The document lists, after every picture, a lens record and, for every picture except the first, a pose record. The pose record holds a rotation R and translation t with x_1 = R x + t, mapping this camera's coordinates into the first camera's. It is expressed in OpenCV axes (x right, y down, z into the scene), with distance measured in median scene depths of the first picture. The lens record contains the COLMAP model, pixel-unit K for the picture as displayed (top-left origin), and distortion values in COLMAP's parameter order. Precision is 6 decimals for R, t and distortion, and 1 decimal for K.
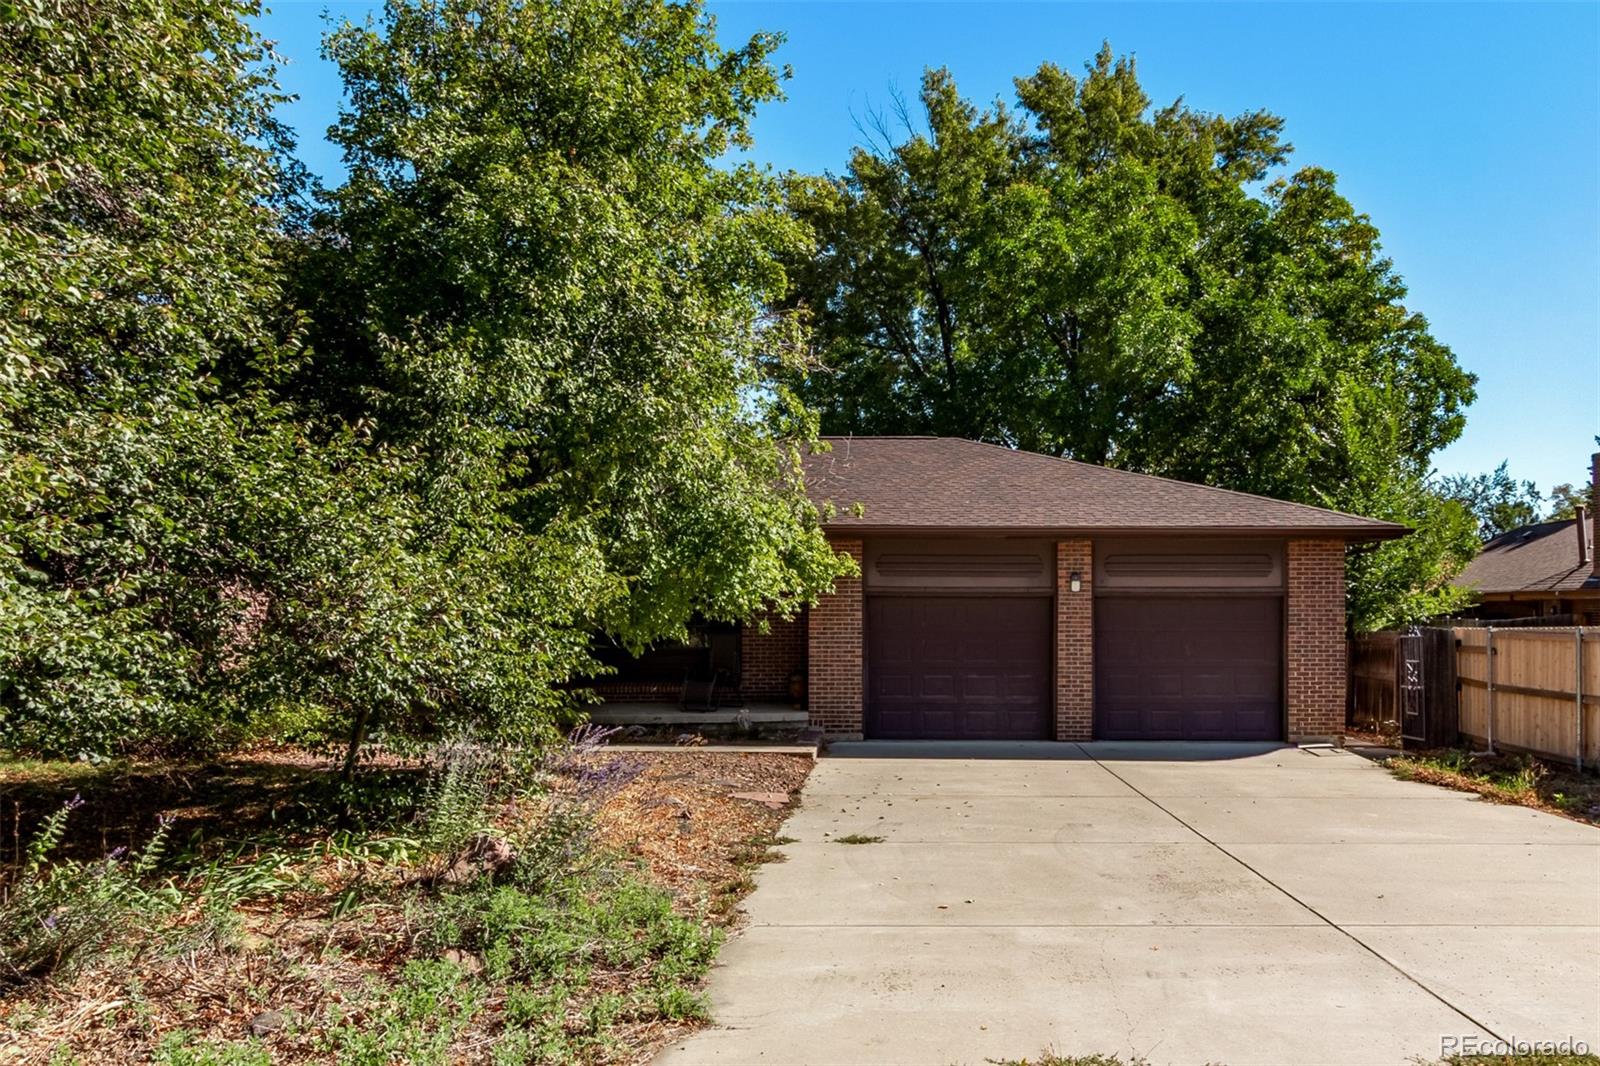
lens RADIAL K [[729.3, 0, 798.4], [0, 729.3, 536.5], [0, 0, 1]] dist [0.000351, -0.001334]
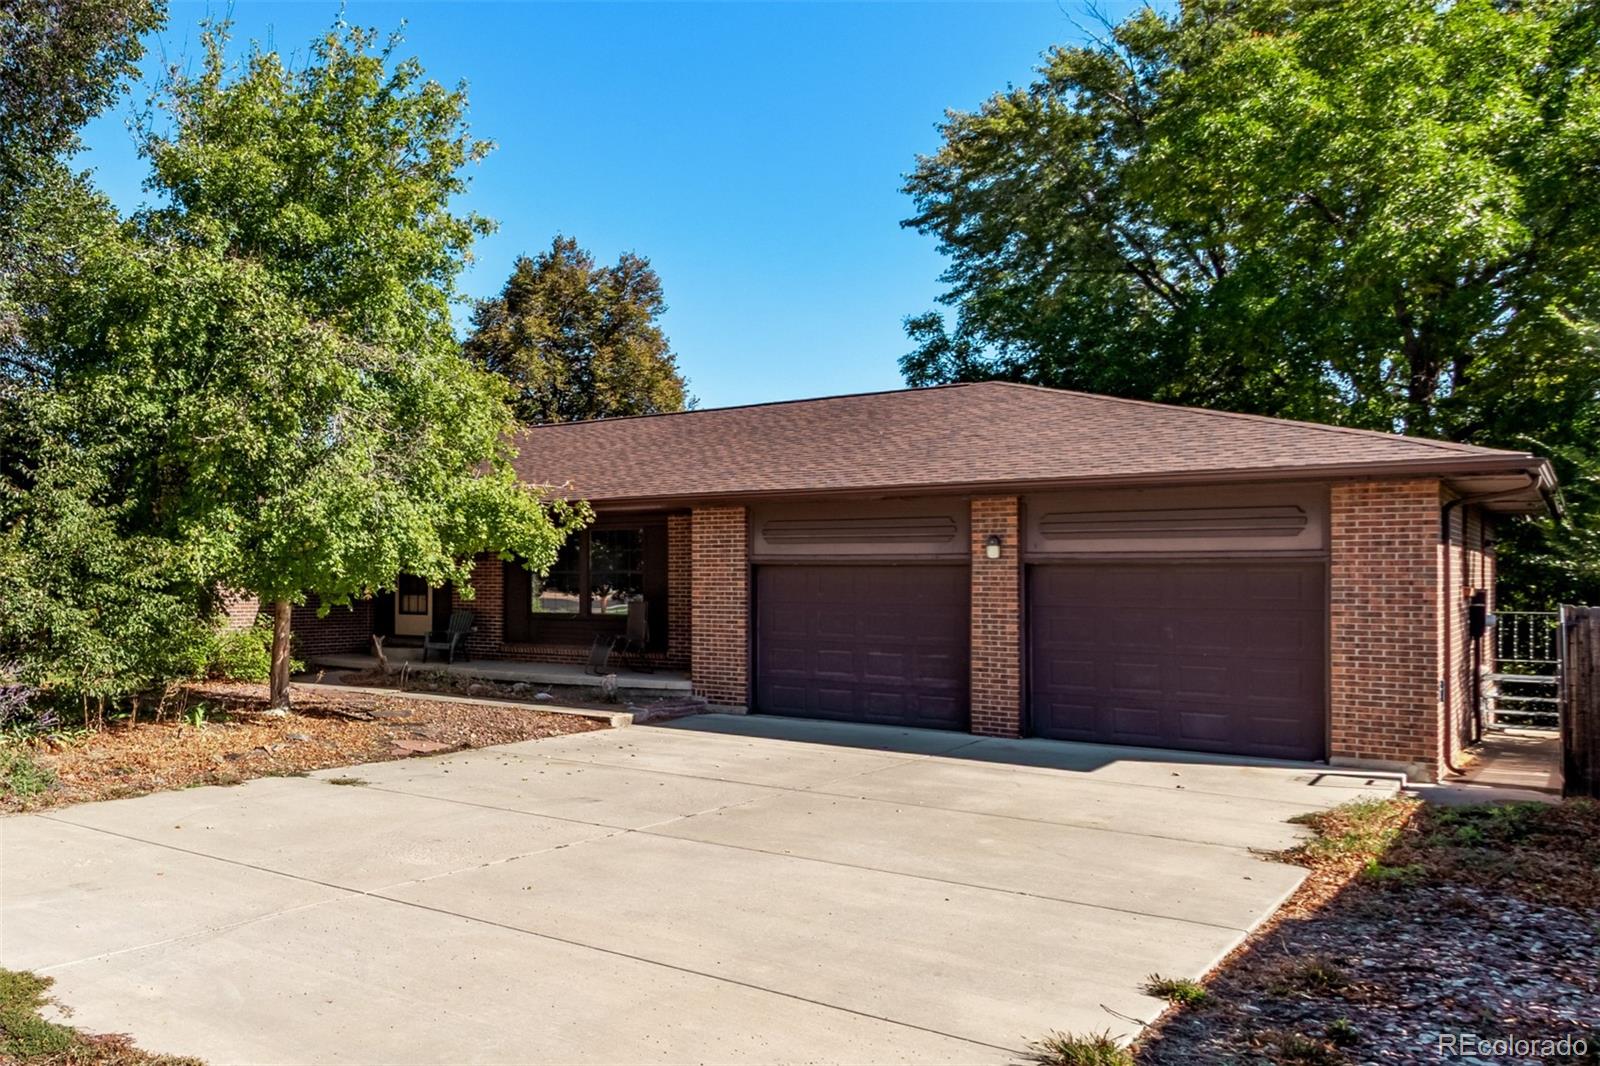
lens RADIAL K [[777.4, 0, 799.4], [0, 777.4, 505.2], [0, 0, 1]] dist [0.001714, -0.000304]
pose [[0.908753, -0.035920, -0.415785, 0.551803], [0.037898, 0.999276, -0.003499, 0.008919], [0.415609, -0.012578, 0.909456, 0.091134]]
